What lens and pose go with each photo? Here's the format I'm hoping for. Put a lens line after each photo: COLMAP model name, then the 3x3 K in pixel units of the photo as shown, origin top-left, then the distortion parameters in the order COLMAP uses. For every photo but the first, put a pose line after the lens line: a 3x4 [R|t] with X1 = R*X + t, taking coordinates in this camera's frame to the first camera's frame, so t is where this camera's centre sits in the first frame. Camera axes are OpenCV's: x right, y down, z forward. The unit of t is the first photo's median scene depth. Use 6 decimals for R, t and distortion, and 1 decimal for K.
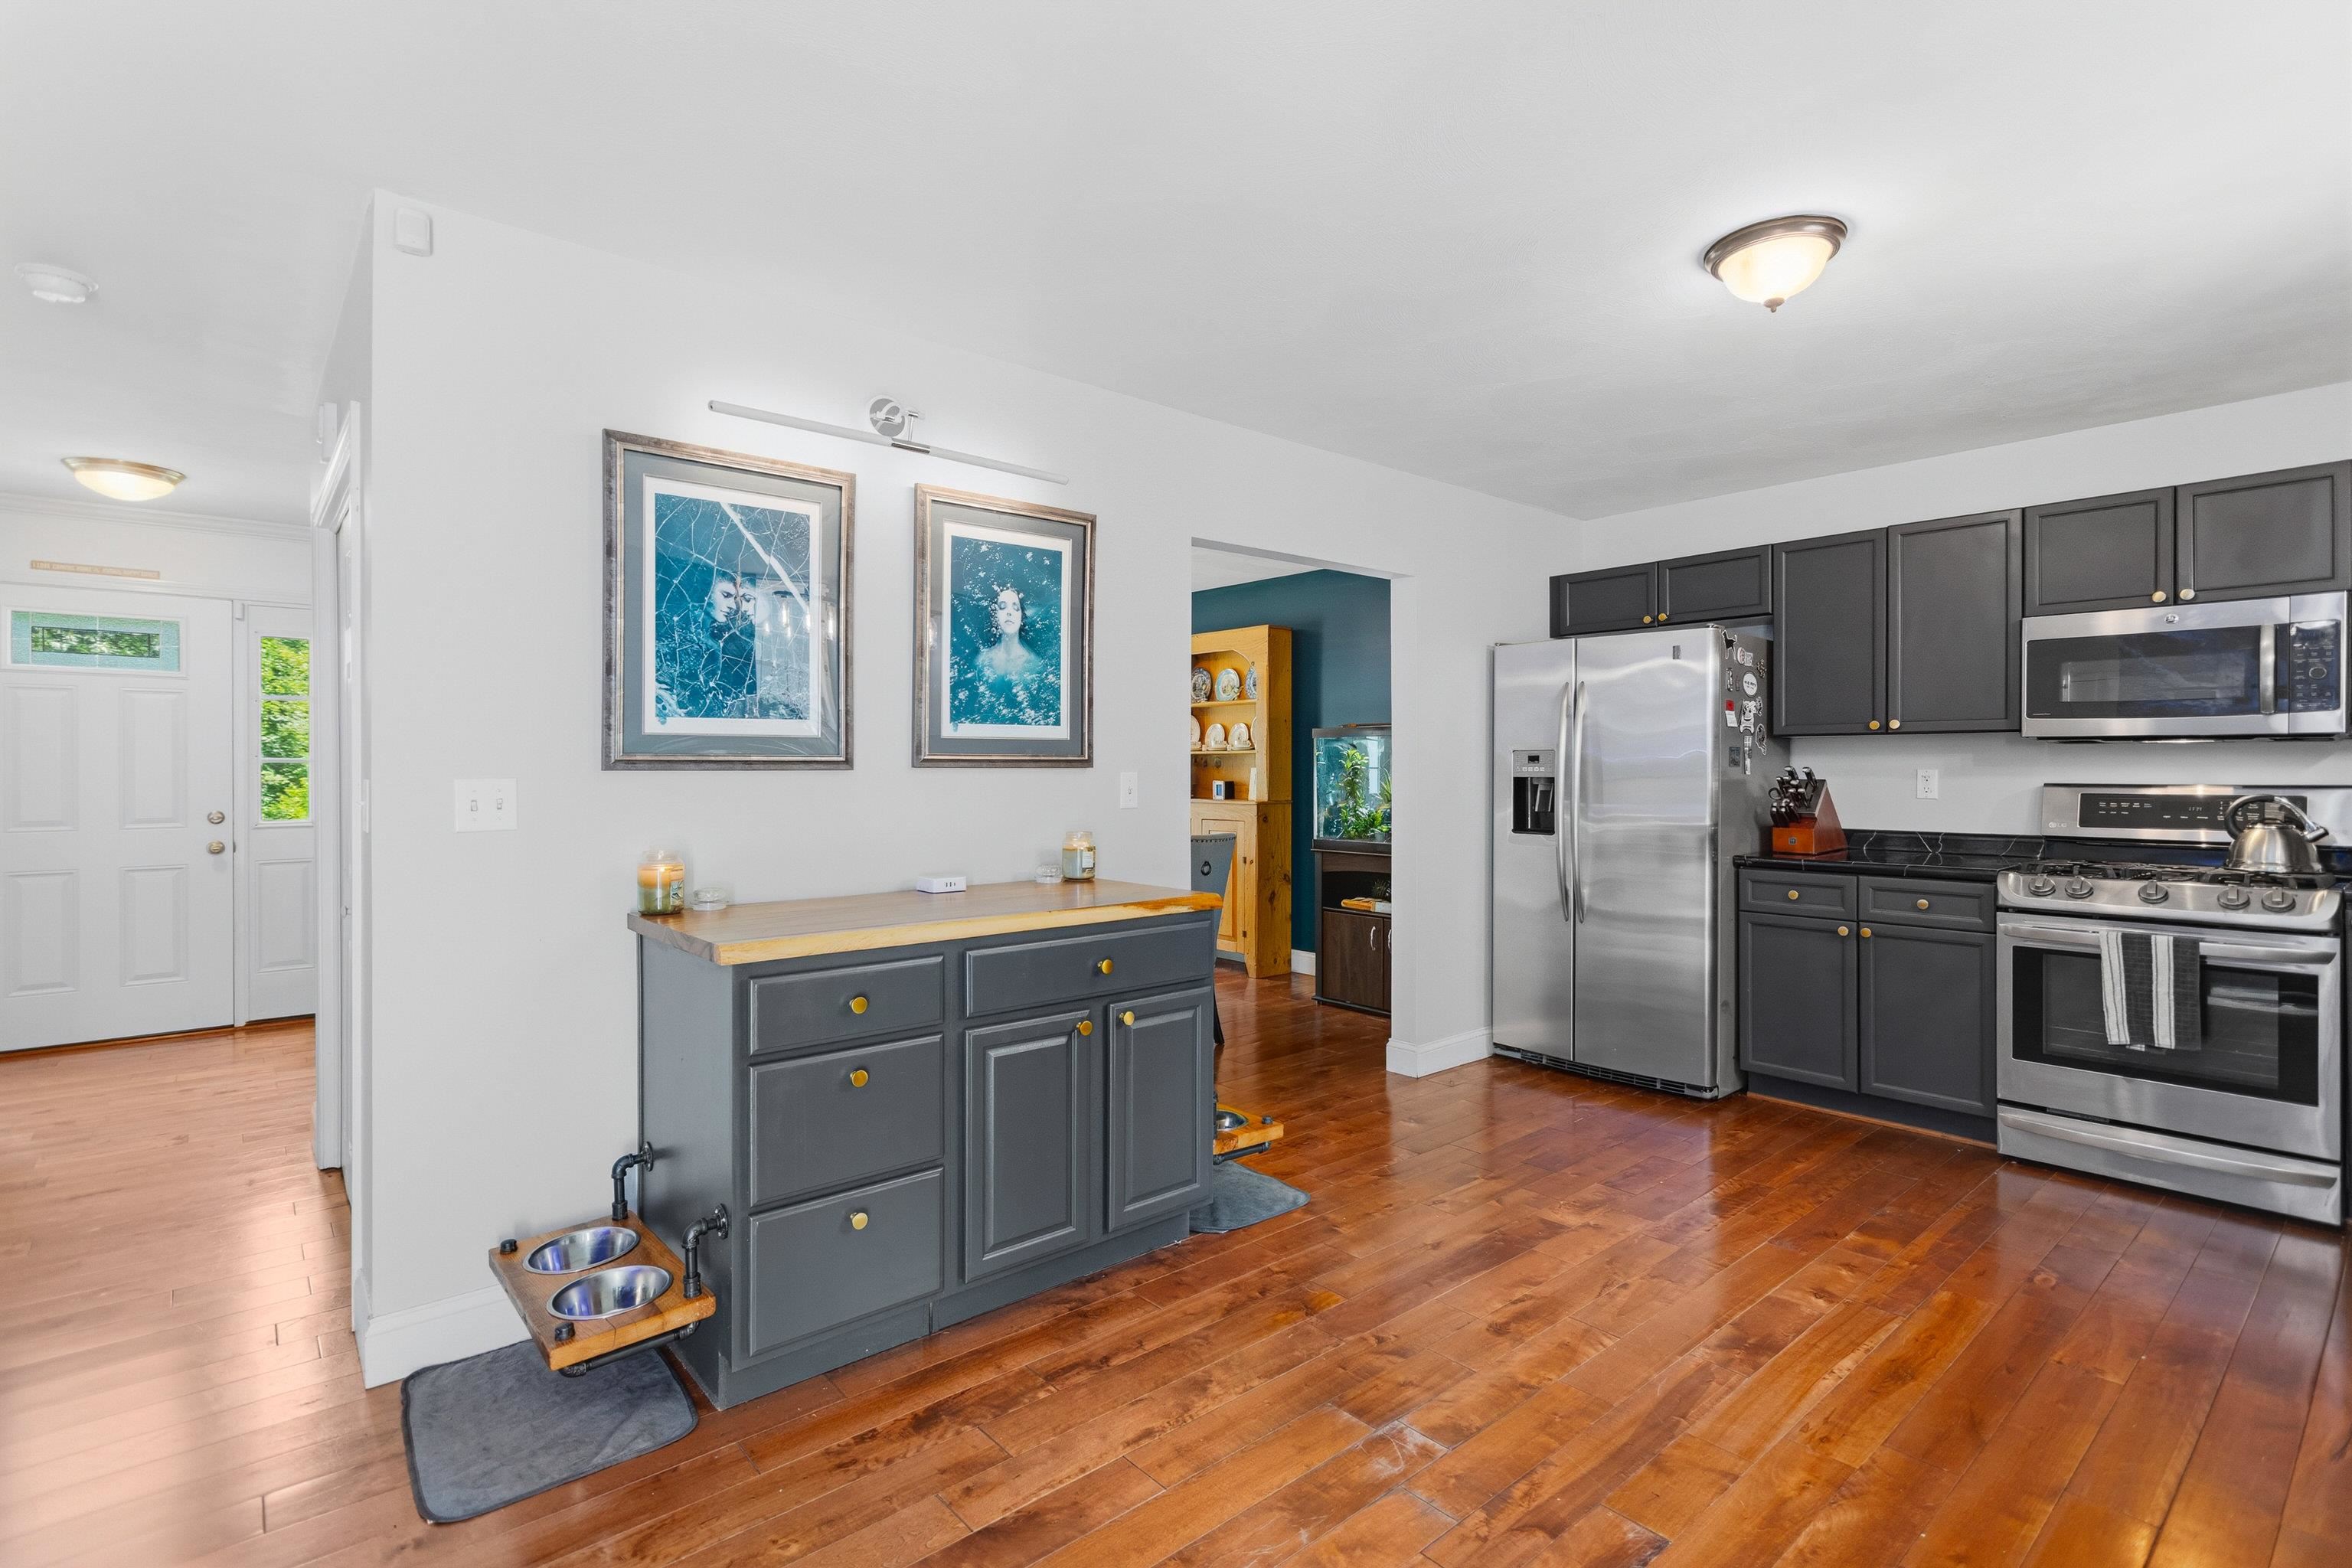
lens RADIAL K [[1110.0, 0, 1186.5], [0, 1110.0, 772.7], [0, 0, 1]] dist [0.001902, 0.000706]
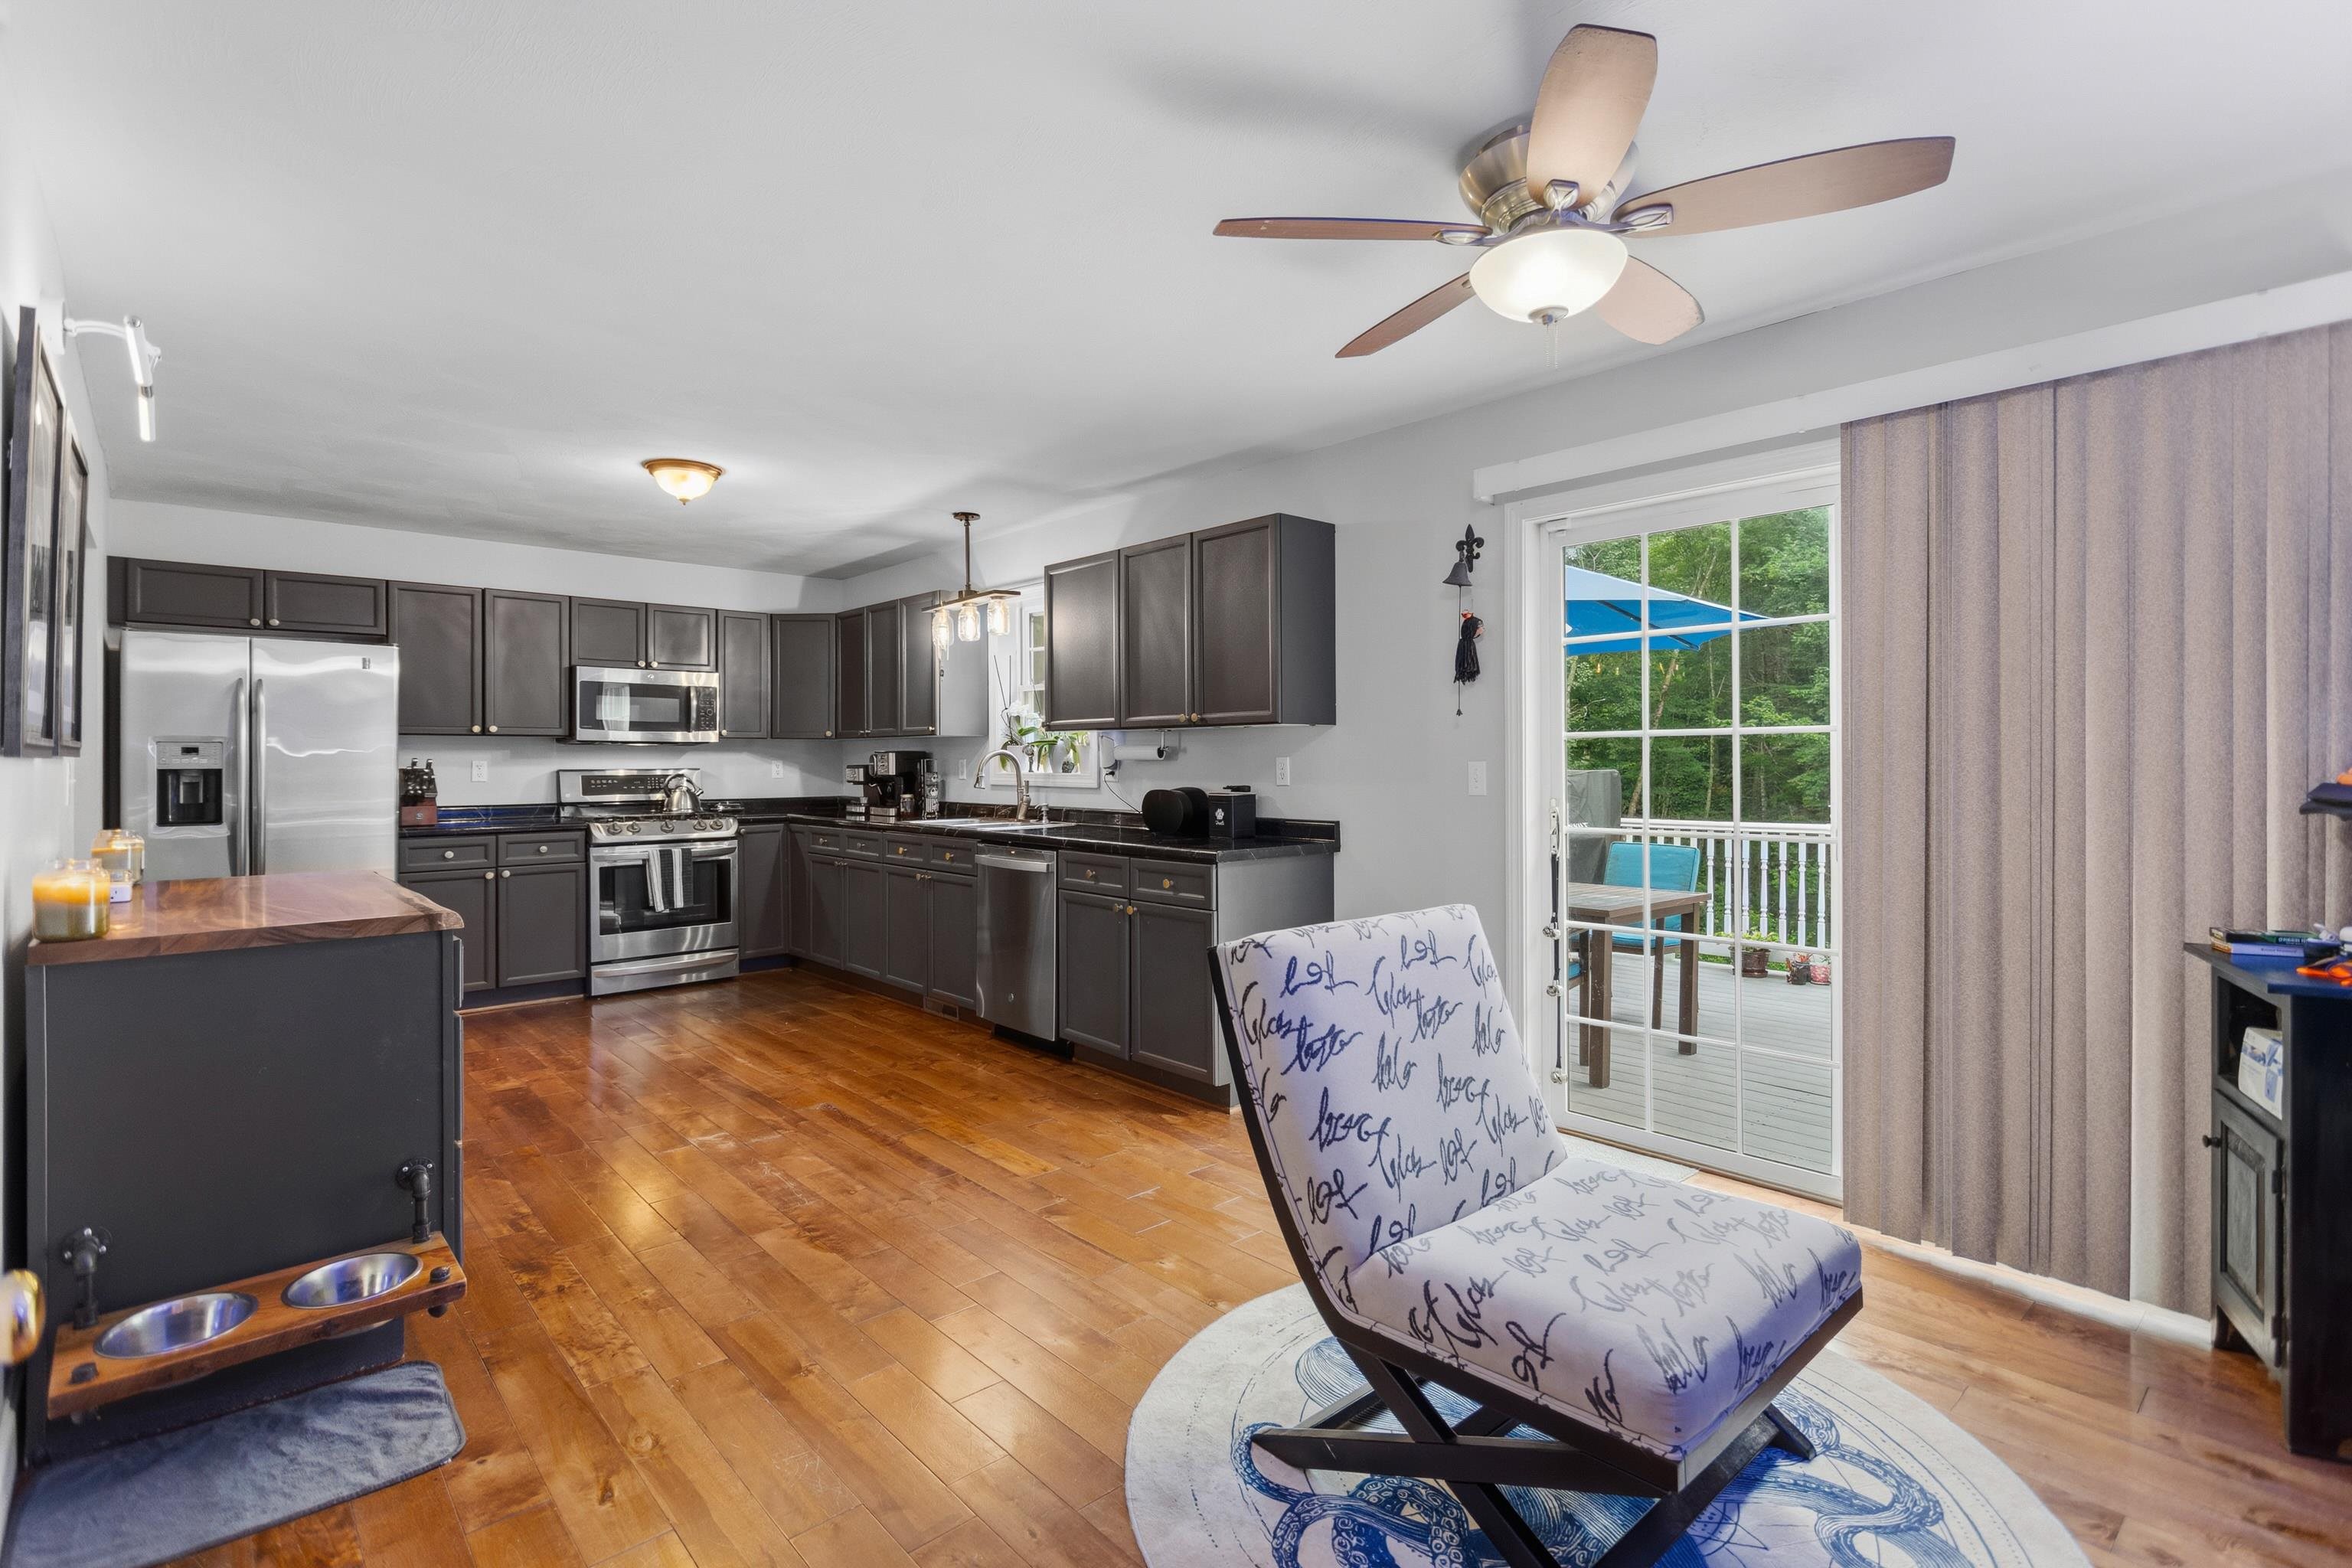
lens RADIAL K [[1110.0, 0, 1181.8], [0, 1110.0, 760.4], [0, 0, 1]] dist [0.001902, 0.000706]
pose [[-0.020952, 0.000843, 0.999780, -0.876752], [0.006625, 0.999978, -0.000704, 0.003725], [-0.999759, 0.006608, -0.020957, 0.158737]]
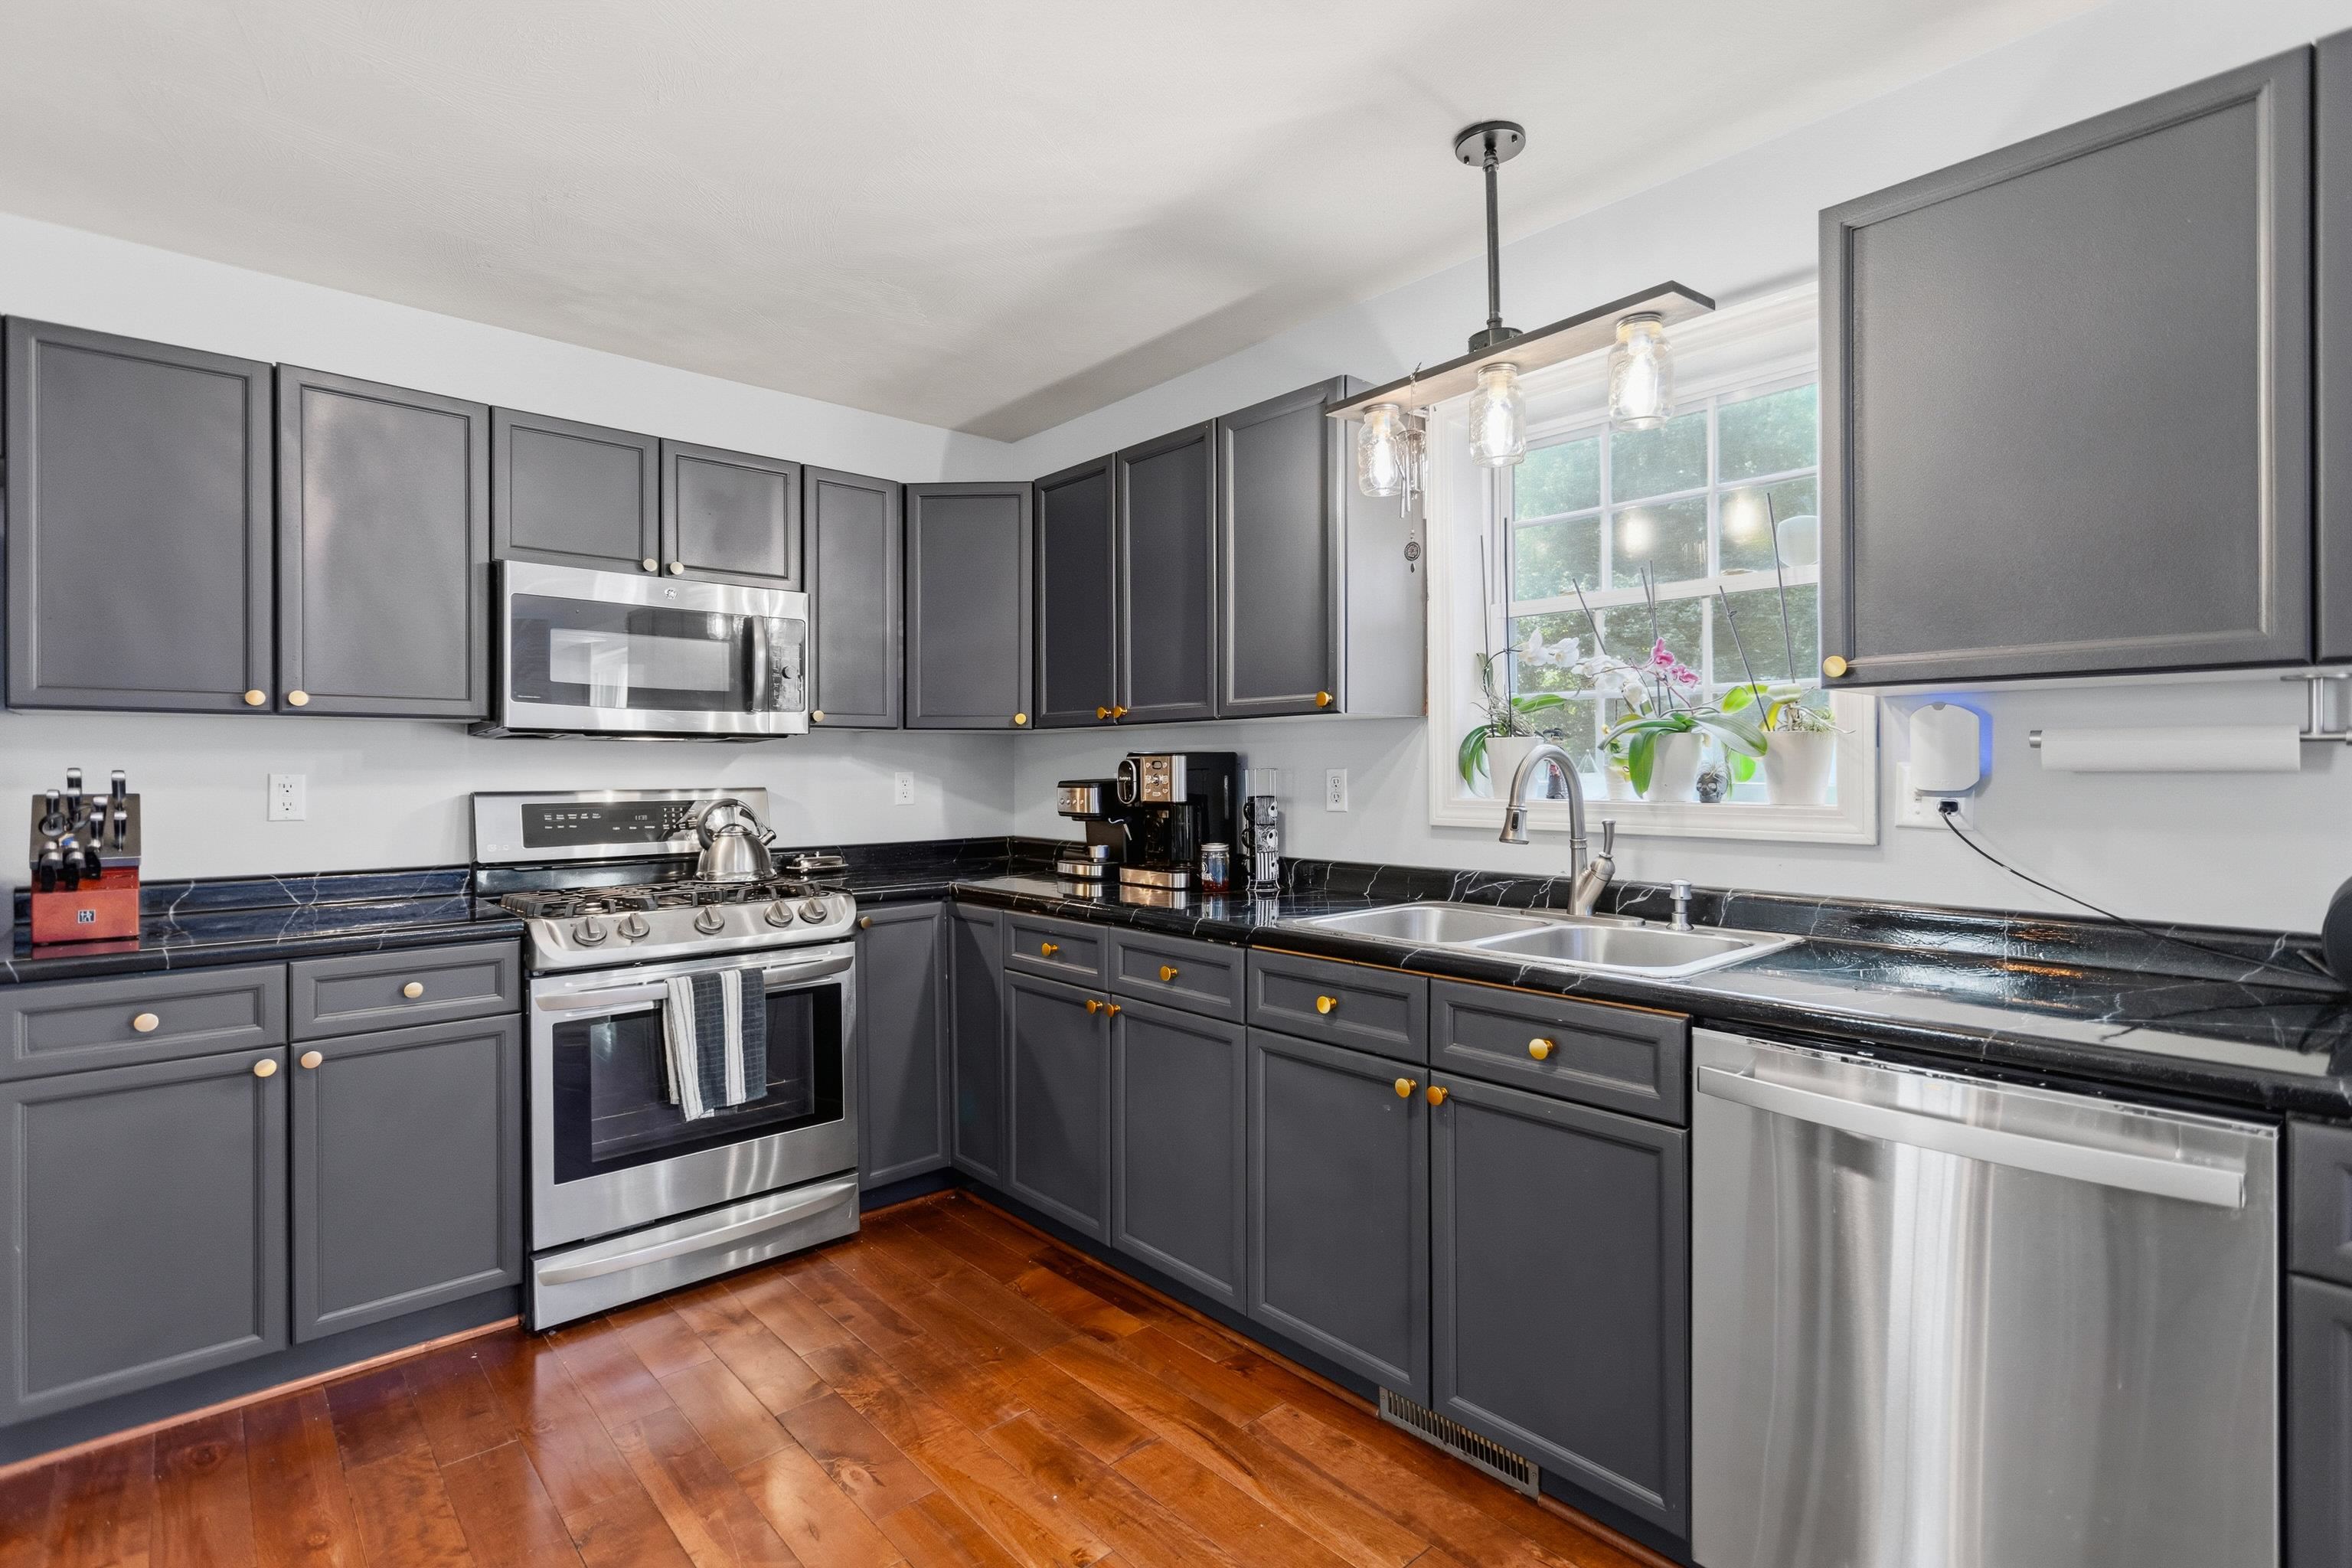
lens RADIAL K [[1110.0, 0, 1178.6], [0, 1110.0, 766.8], [0, 0, 1]] dist [0.001902, 0.000706]
pose [[-0.019277, 0.002903, 0.999810, 0.033043], [0.008424, 0.999961, -0.002741, -0.001165], [-0.999779, 0.008370, -0.019300, 0.584956]]
